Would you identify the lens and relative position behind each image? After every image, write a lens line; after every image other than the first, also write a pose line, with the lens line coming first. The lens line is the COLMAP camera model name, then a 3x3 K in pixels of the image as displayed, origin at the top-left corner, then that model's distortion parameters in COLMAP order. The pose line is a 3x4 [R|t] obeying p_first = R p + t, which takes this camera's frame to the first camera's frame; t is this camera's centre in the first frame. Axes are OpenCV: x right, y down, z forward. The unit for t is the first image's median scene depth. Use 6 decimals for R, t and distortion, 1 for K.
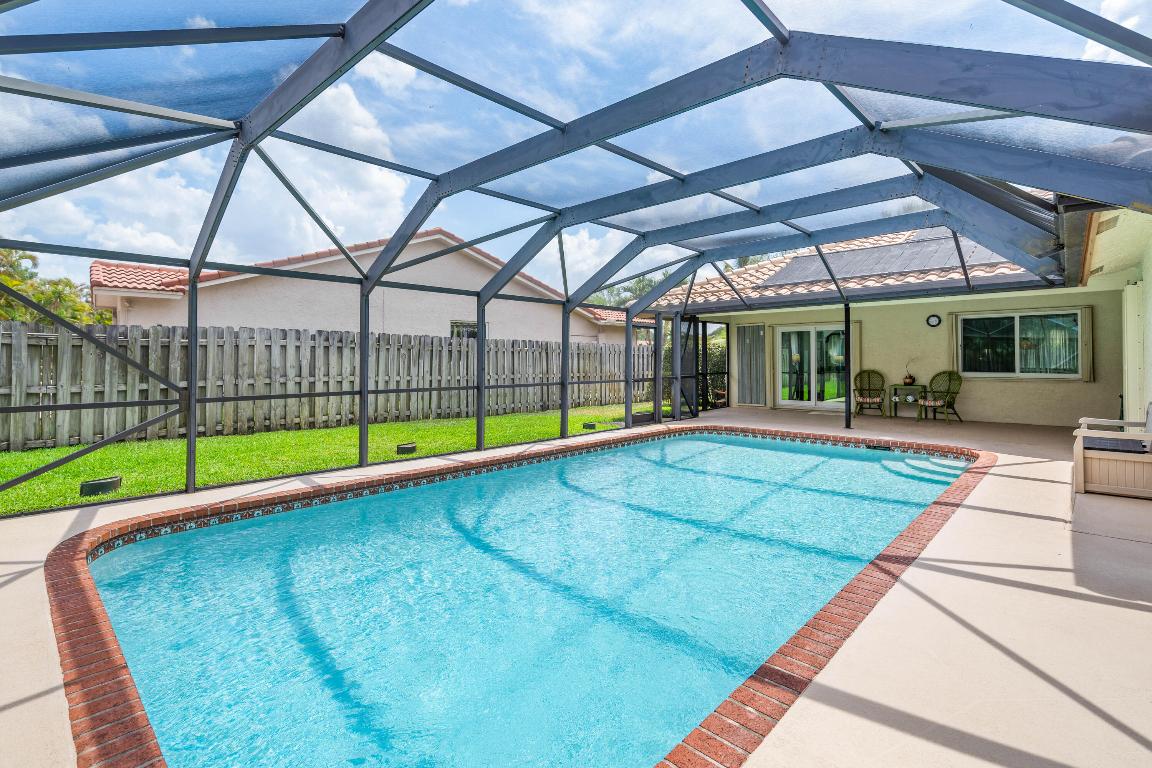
lens RADIAL K [[535.7, 0, 580.1], [0, 535.7, 369.0], [0, 0, 1]] dist [-0.000451, 0.001434]
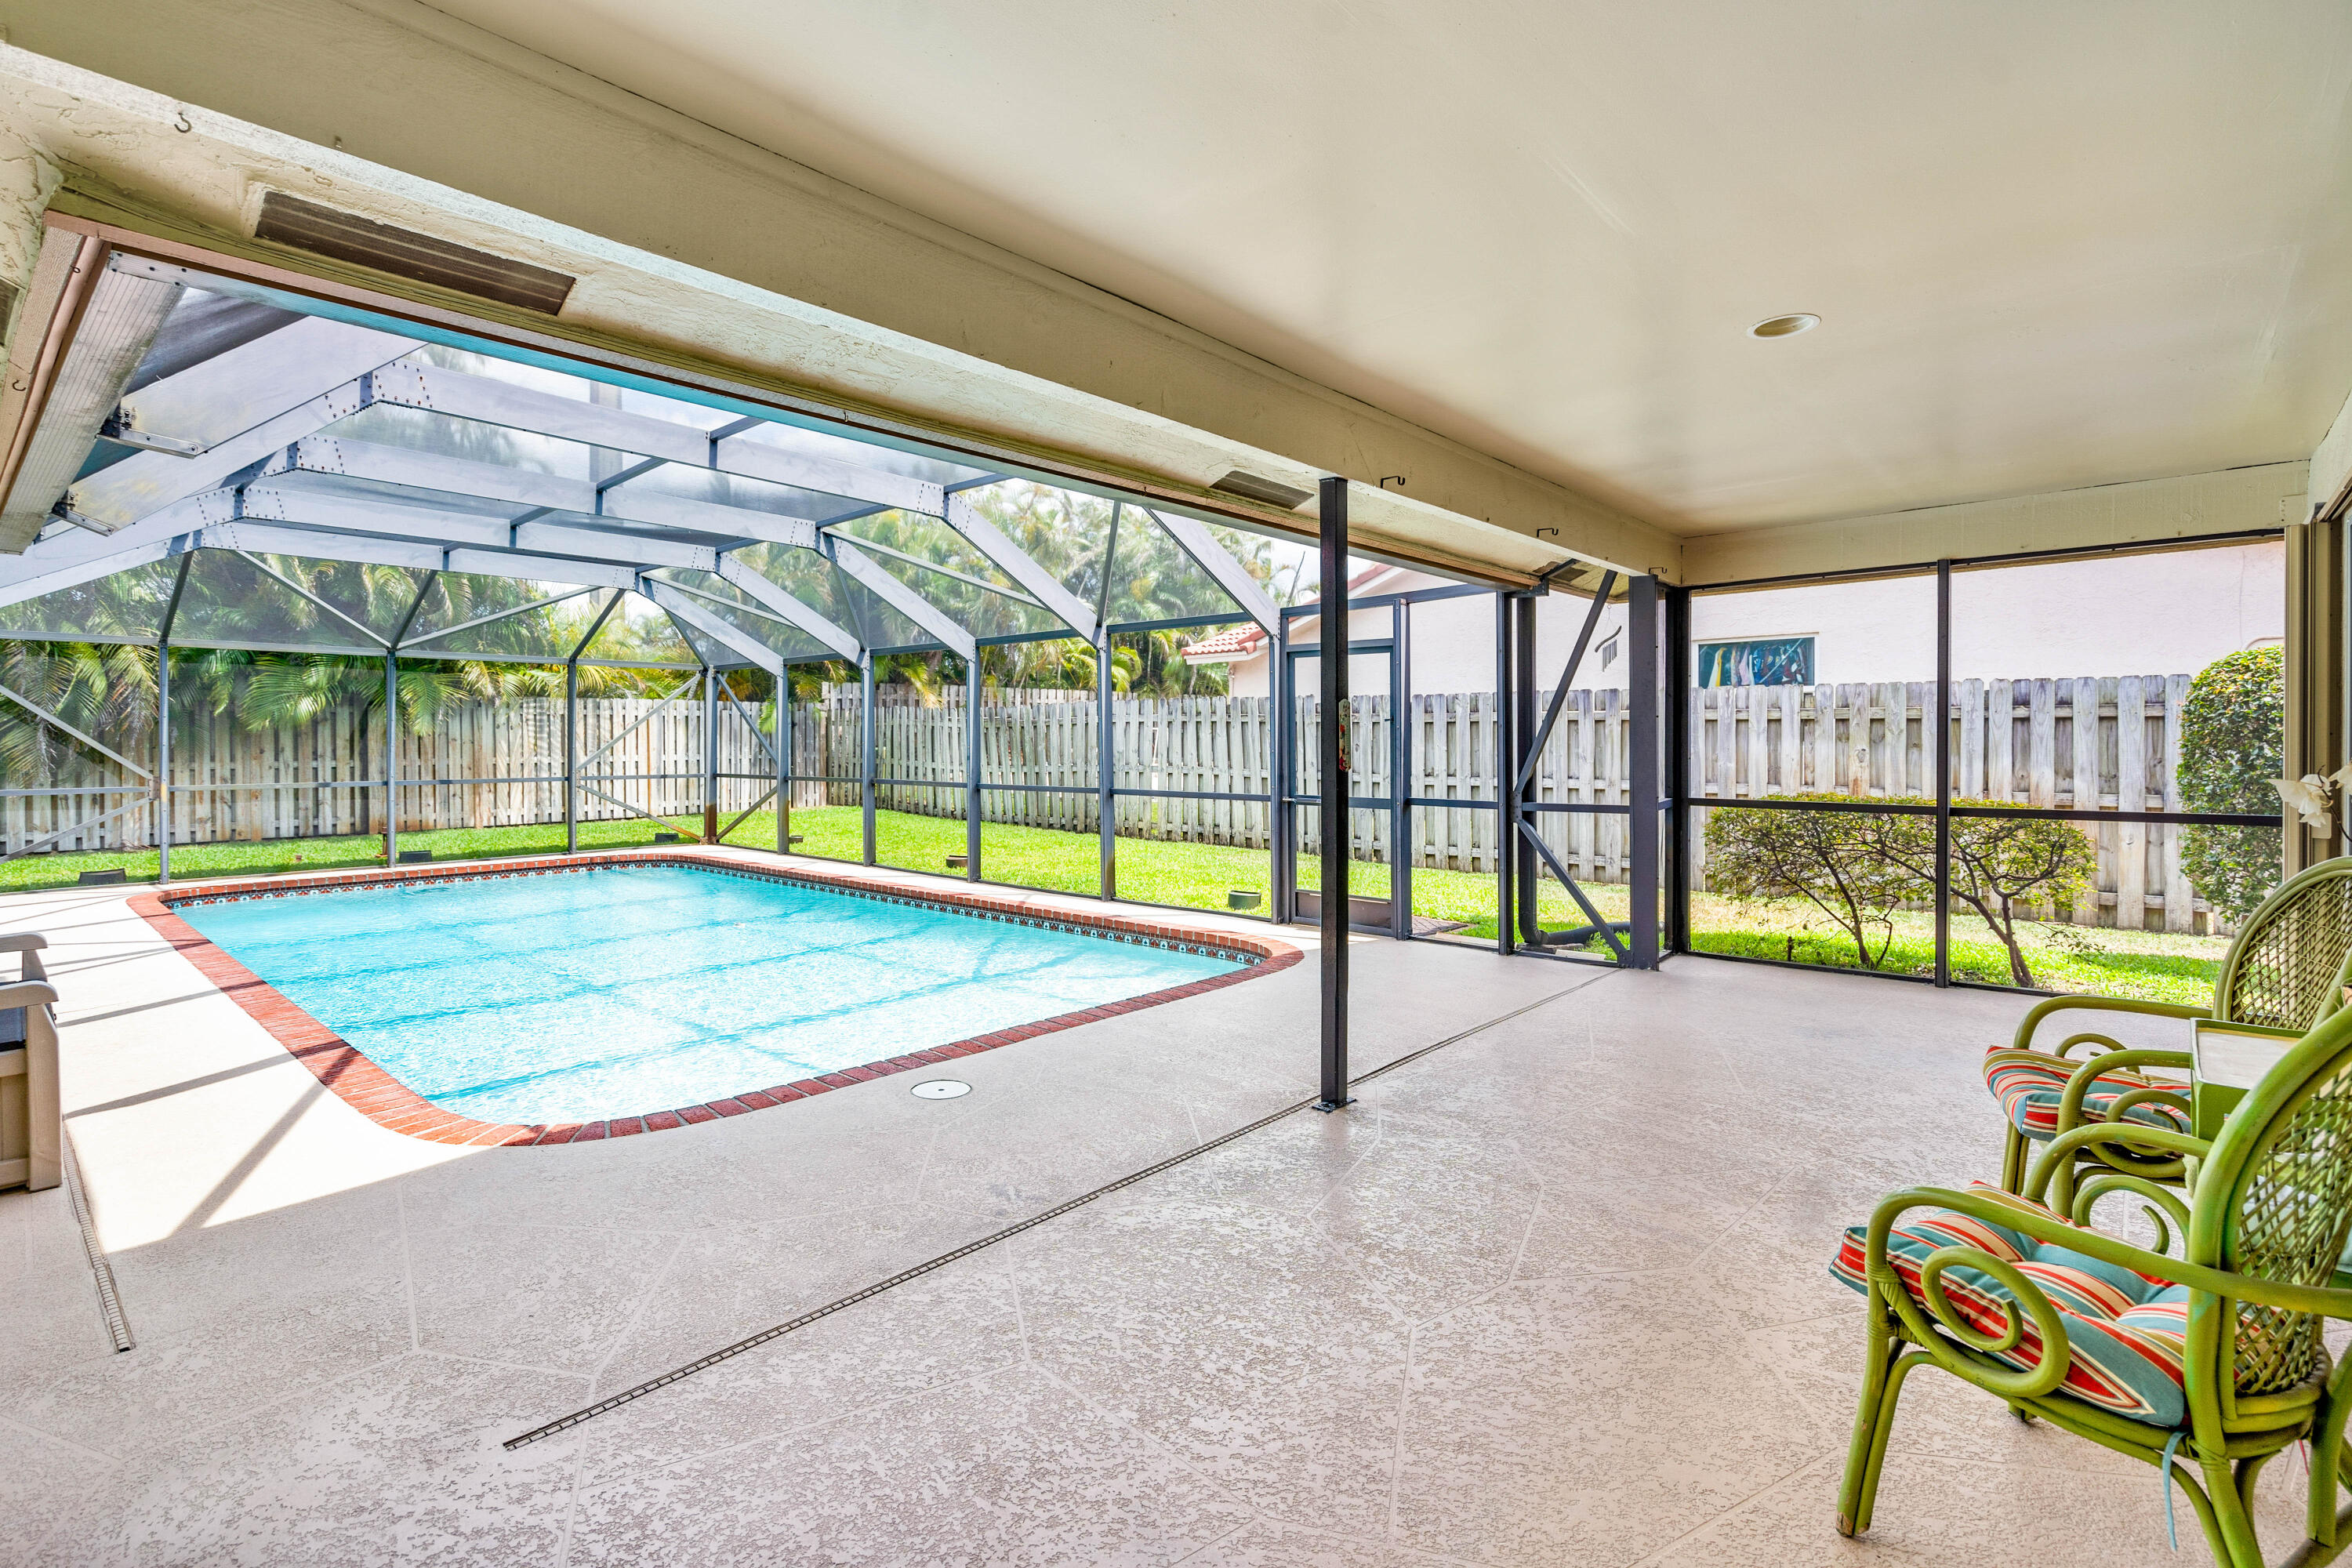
lens RADIAL K [[1093.6, 0, 1184.5], [0, 1093.6, 753.4], [0, 0, 1]] dist [-0.000451, 0.001434]
pose [[0.033613, 0.011368, -0.999370, 0.387873], [-0.016847, 0.999800, 0.010806, -0.008137], [0.999293, 0.016473, 0.033798, 0.404010]]
